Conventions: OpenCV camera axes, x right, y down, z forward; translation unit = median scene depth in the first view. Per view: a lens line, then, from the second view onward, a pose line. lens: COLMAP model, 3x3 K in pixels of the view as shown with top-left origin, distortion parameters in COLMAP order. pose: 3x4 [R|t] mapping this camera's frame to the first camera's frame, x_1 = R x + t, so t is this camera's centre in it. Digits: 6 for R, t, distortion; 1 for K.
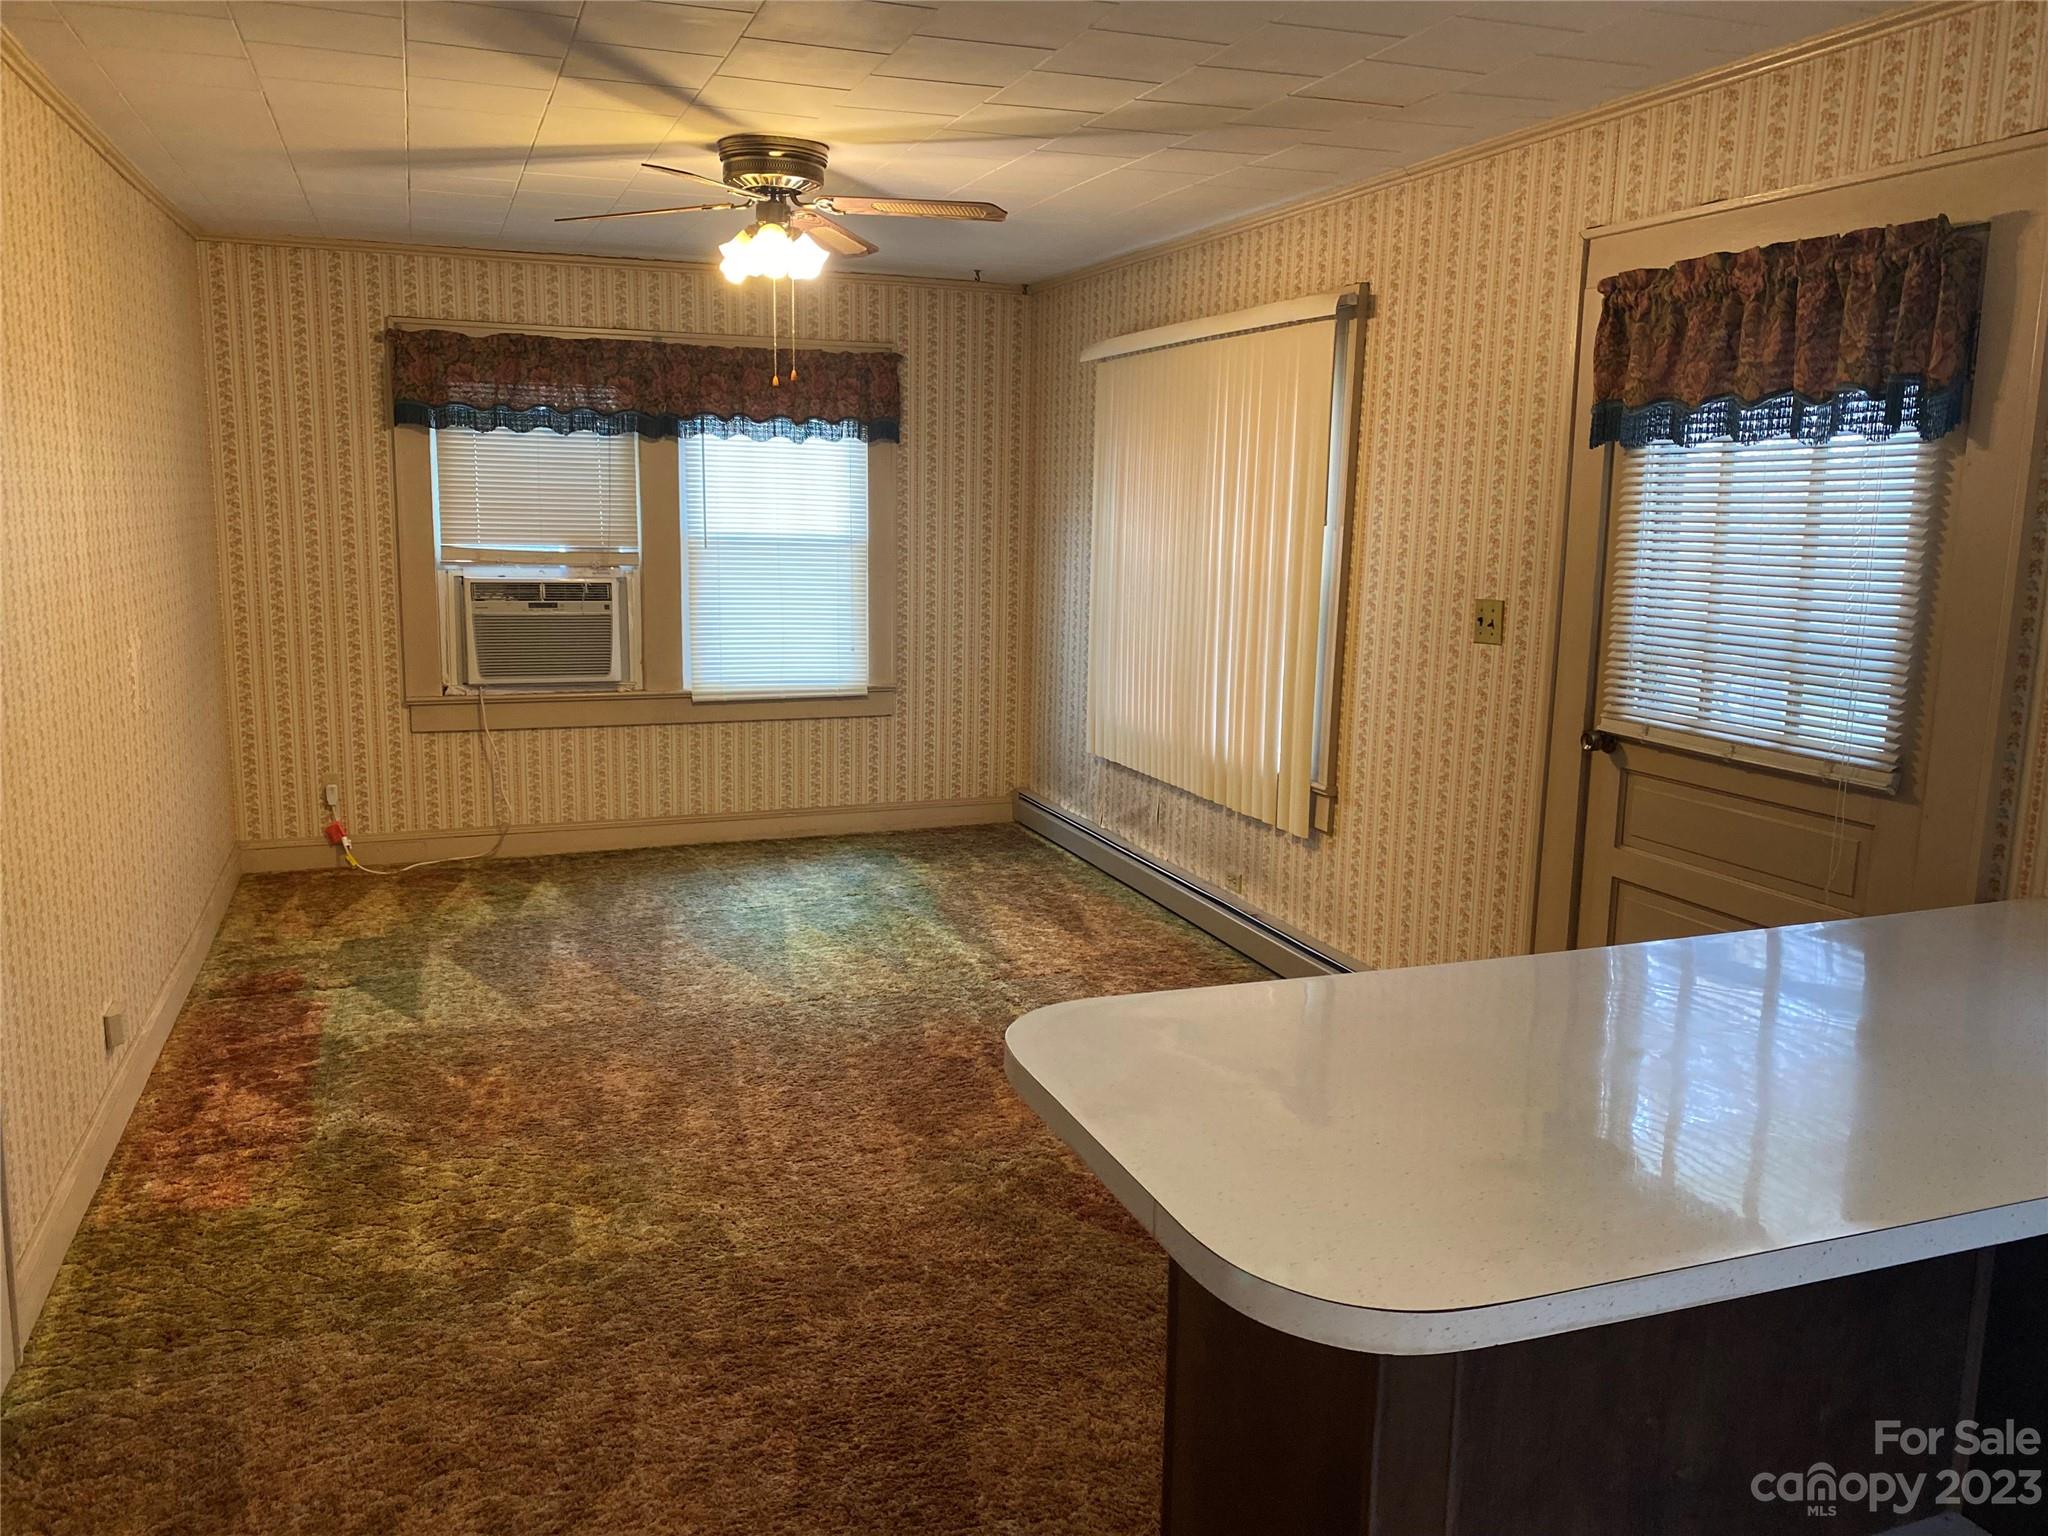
lens RADIAL K [[1549.4, 0, 1028.6], [0, 1549.4, 759.0], [0, 0, 1]] dist [0.029227, -0.039336]
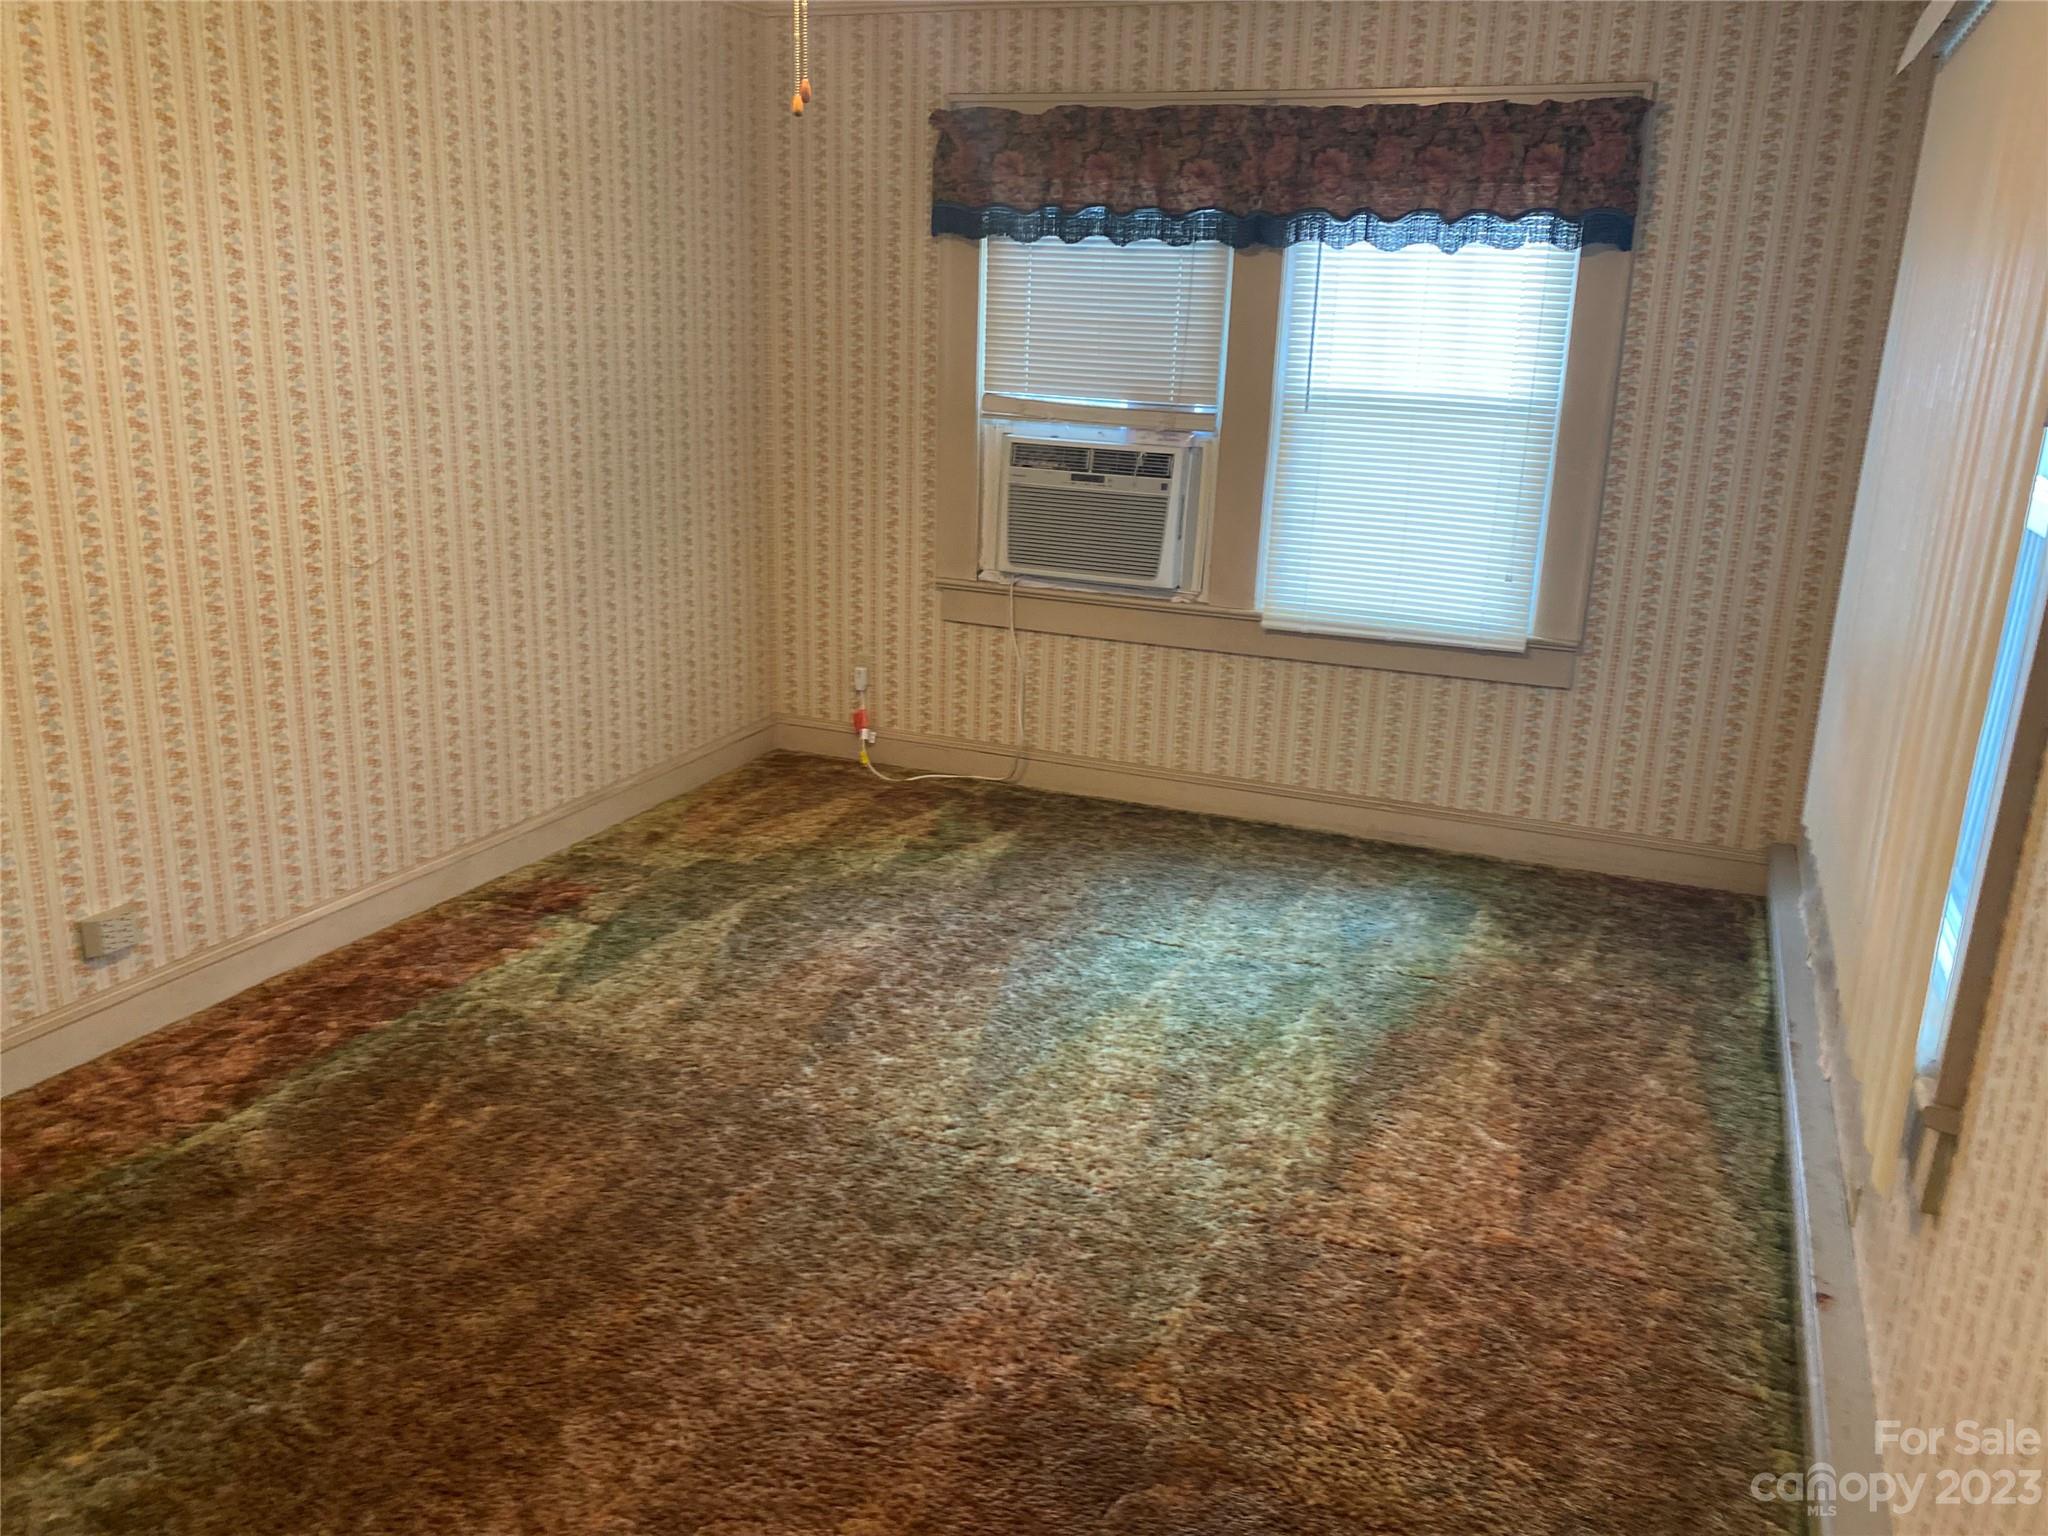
lens RADIAL K [[1549.4, 0, 1005.8], [0, 1549.4, 763.7], [0, 0, 1]] dist [0.029227, -0.039336]
pose [[0.729234, 0.198225, -0.654923, 0.190856], [-0.136194, 0.980017, 0.144974, -0.067467], [0.670573, -0.016523, 0.741659, 0.412091]]
